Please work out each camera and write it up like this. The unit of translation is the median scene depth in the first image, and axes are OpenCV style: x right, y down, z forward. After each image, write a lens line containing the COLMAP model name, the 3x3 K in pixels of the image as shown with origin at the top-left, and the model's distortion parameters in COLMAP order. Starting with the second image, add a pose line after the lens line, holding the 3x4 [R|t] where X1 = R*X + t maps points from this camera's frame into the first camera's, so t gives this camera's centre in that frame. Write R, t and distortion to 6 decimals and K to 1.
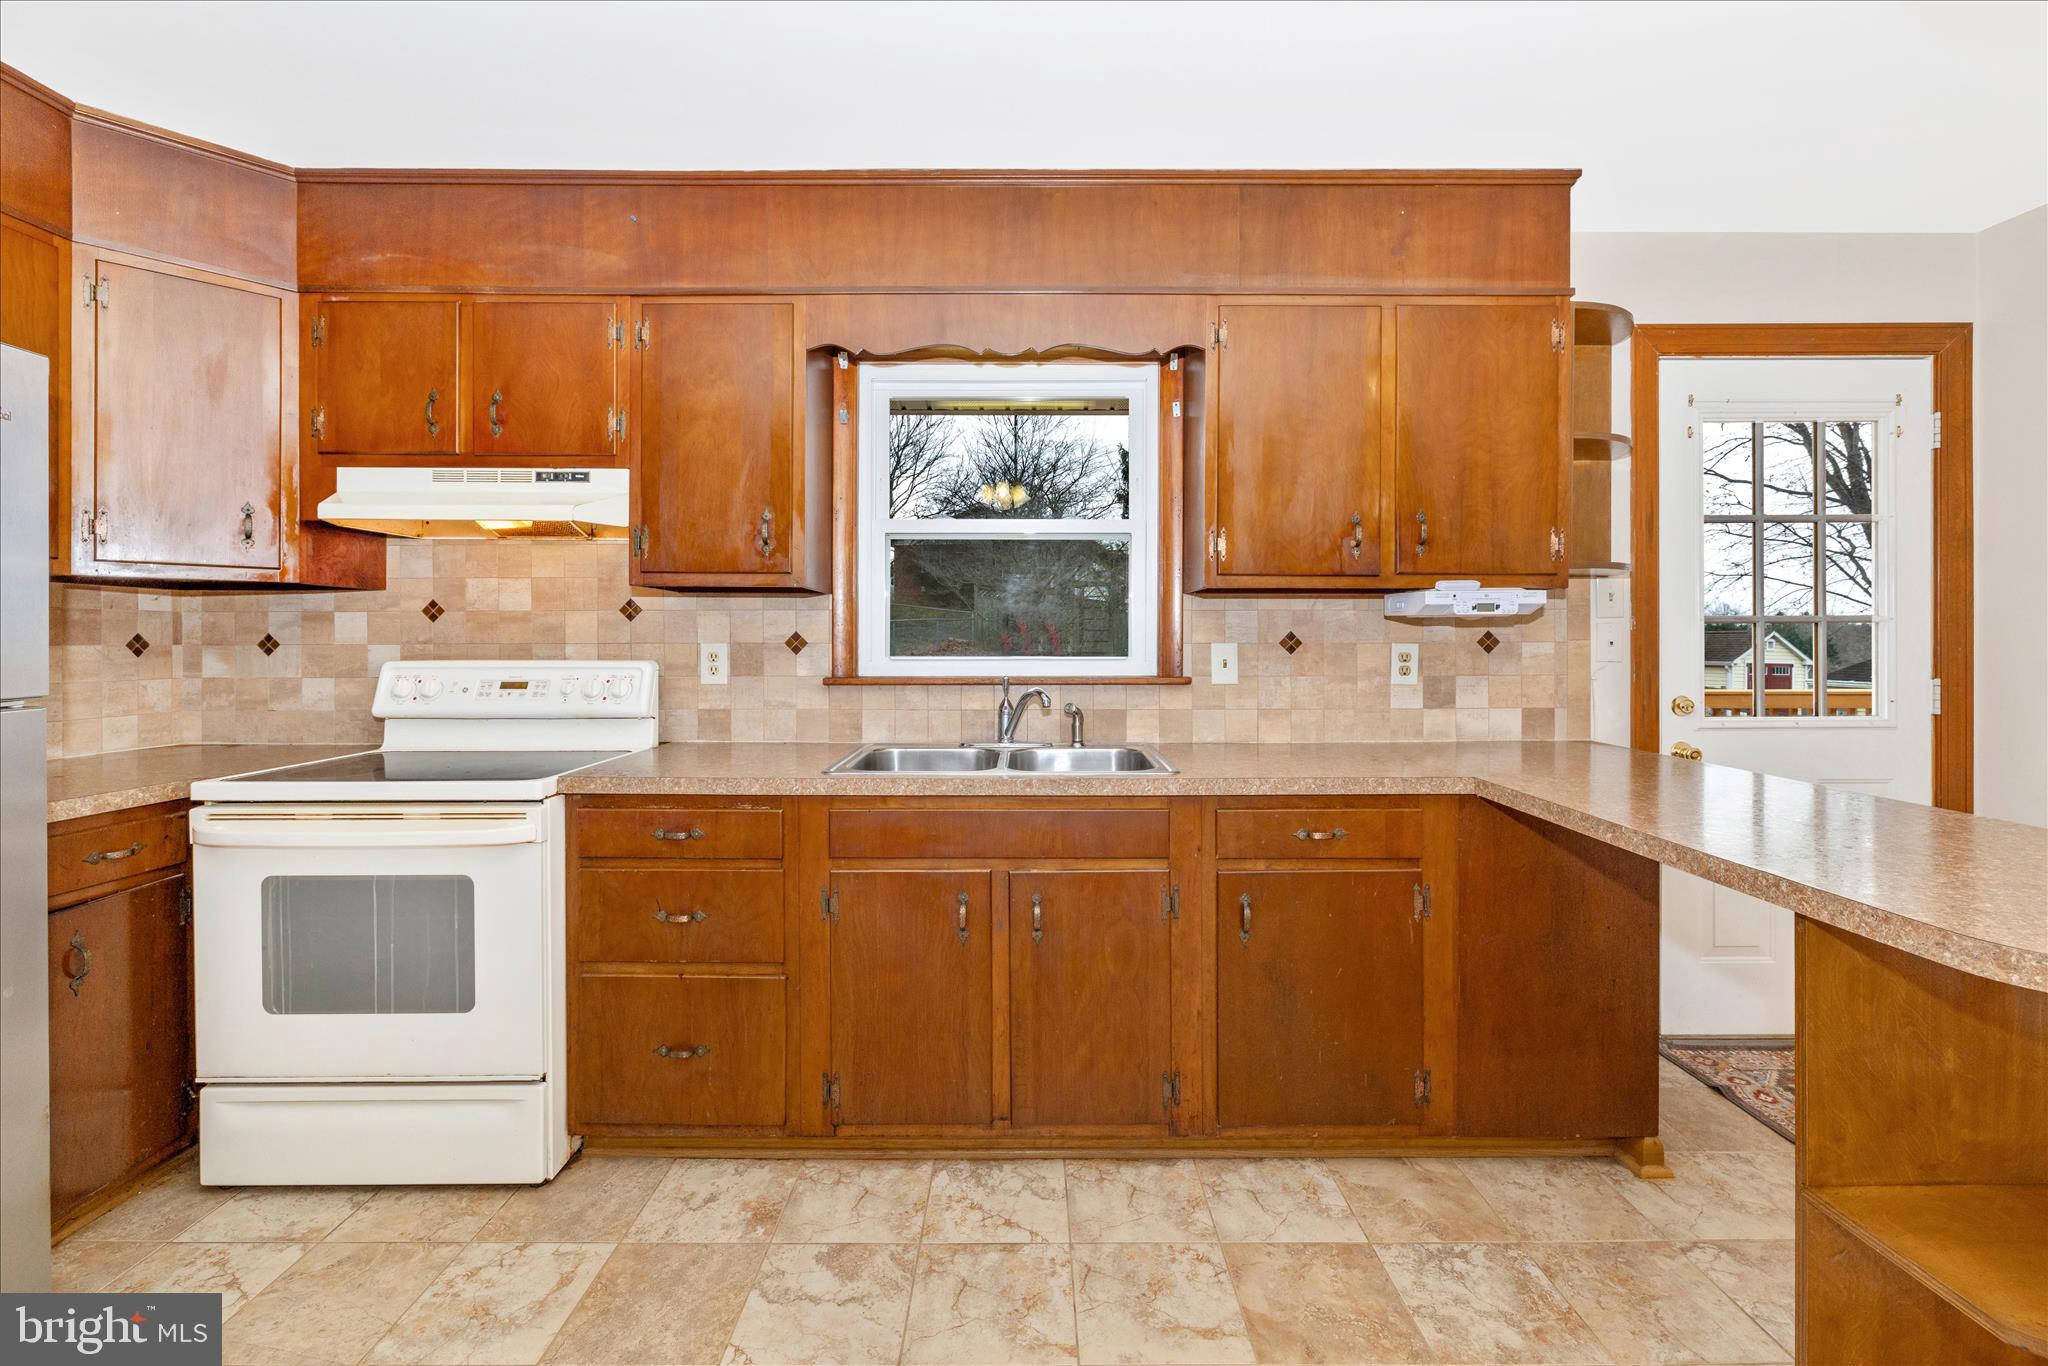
lens RADIAL K [[875.7, 0, 1026.5], [0, 875.7, 646.2], [0, 0, 1]] dist [-0.003567, 0.001082]
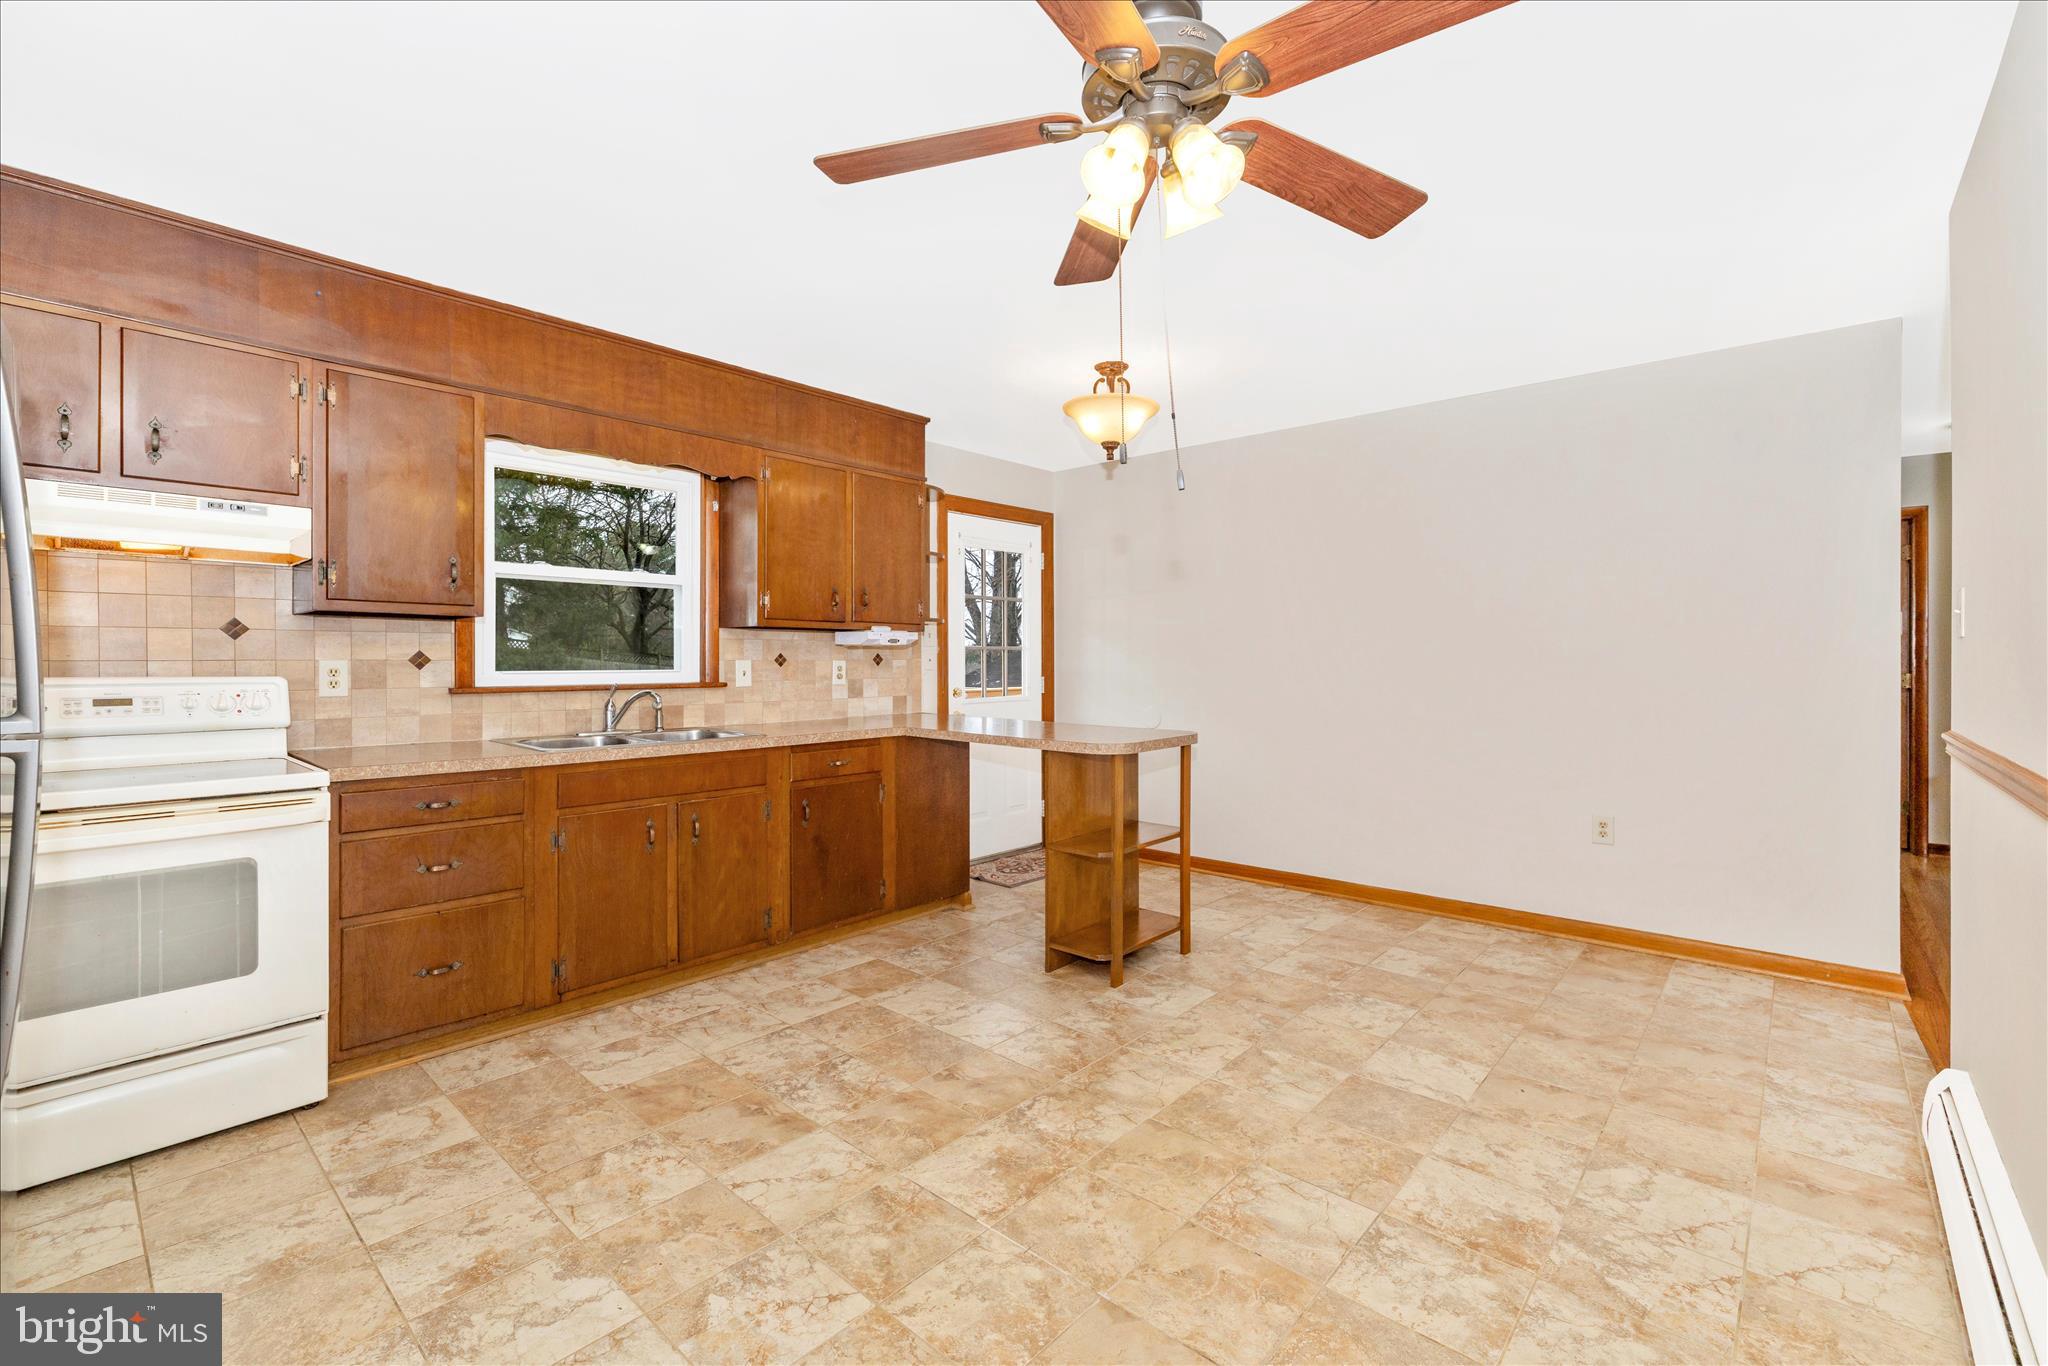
lens RADIAL K [[875.7, 0, 1013.9], [0, 875.7, 660.3], [0, 0, 1]] dist [-0.003567, 0.001082]
pose [[0.674995, -0.000102, 0.737822, -0.681118], [0.004906, 0.999979, -0.004350, 0.006837], [-0.737806, 0.006555, 0.674981, -0.459095]]
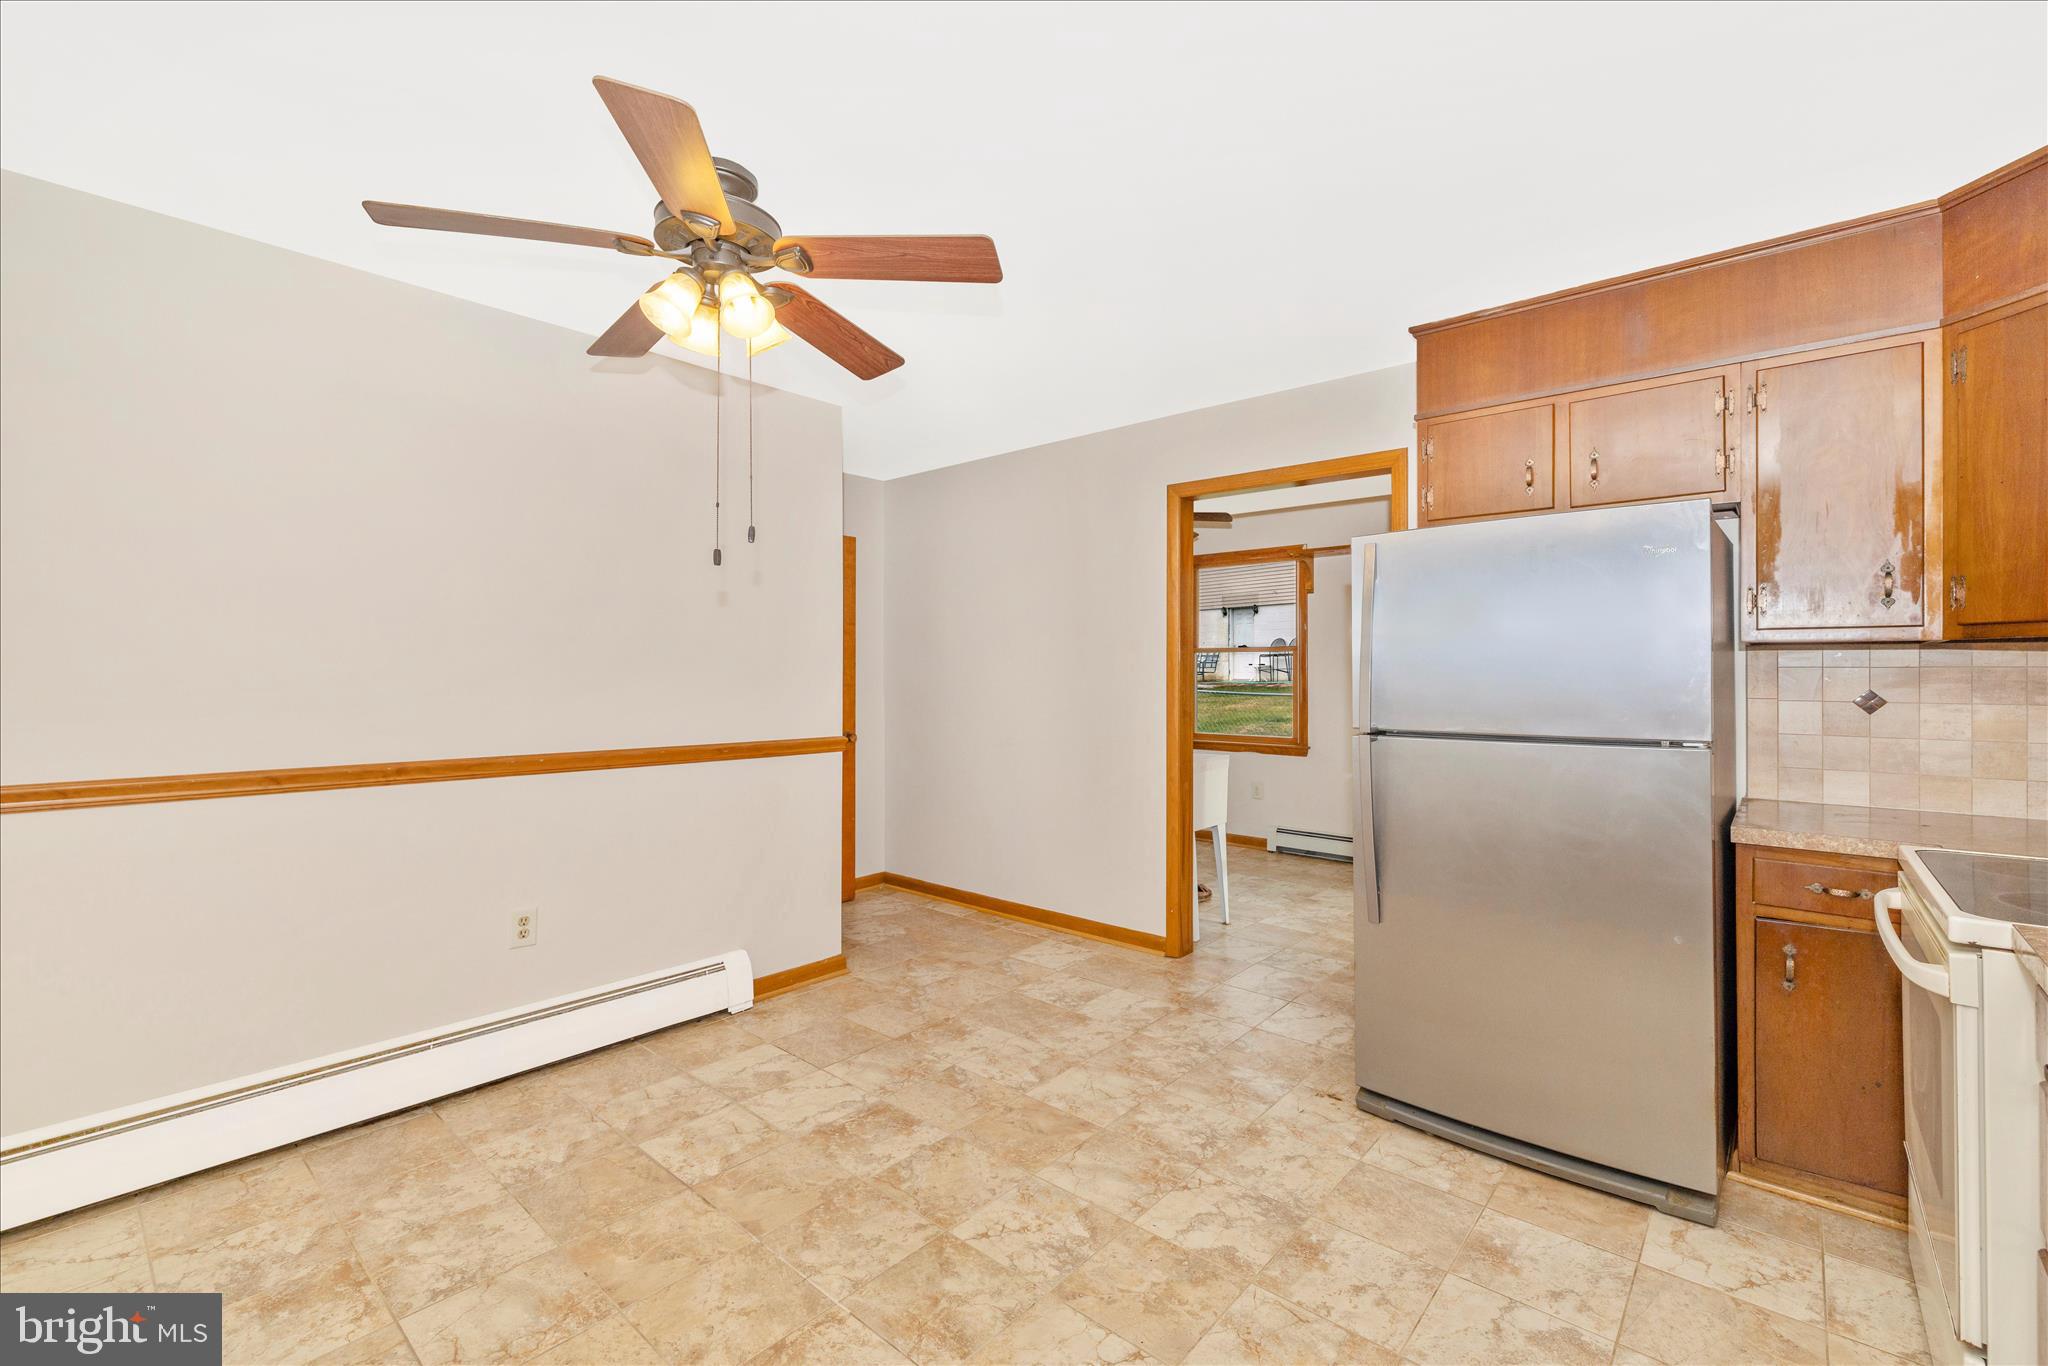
lens RADIAL K [[875.7, 0, 1032.6], [0, 875.7, 668.1], [0, 0, 1]] dist [-0.003567, 0.001082]
pose [[-0.654130, -0.007684, -0.756343, 0.386145], [-0.009052, 0.999956, -0.002331, -0.030383], [0.756328, 0.005322, -0.654171, 0.749570]]
